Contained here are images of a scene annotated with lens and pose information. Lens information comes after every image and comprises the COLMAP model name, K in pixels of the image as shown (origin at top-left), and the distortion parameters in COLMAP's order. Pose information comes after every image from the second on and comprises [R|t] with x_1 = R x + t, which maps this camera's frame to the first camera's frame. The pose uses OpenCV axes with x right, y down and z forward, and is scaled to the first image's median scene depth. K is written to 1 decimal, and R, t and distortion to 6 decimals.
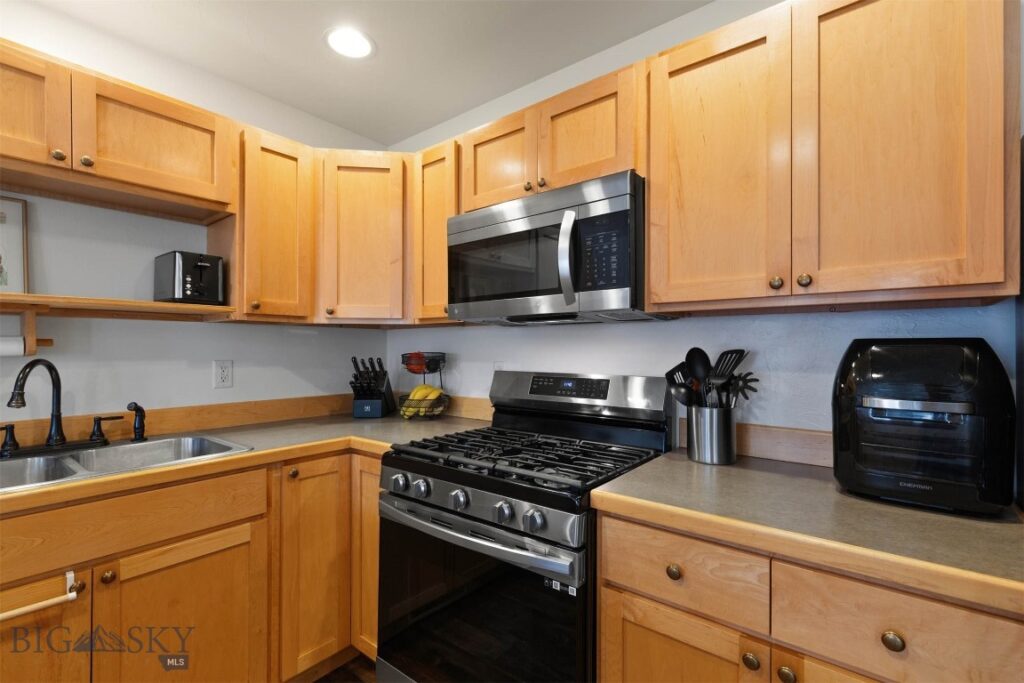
lens RADIAL K [[462.4, 0, 517.4], [0, 462.4, 345.1], [0, 0, 1]] dist [0.010898, -0.002238]
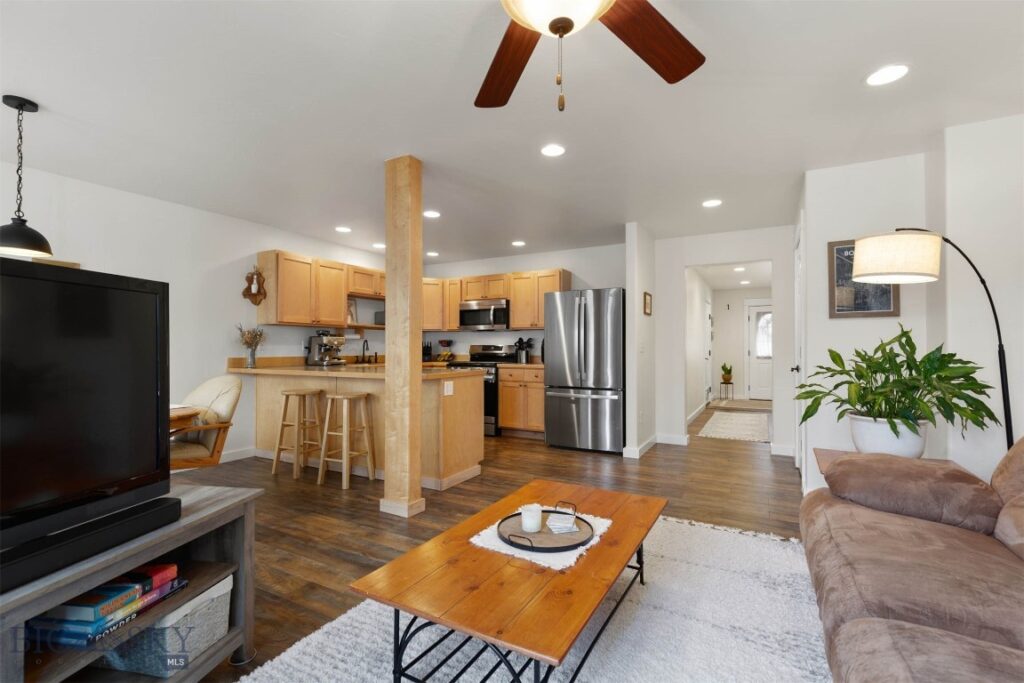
lens RADIAL K [[462.4, 0, 511.0], [0, 462.4, 352.7], [0, 0, 1]] dist [0.010898, -0.002238]
pose [[0.987029, -0.002813, 0.160518, -0.369820], [-0.000878, 0.999737, 0.022920, 0.040766], [-0.160540, -0.022763, 0.986767, -2.944360]]
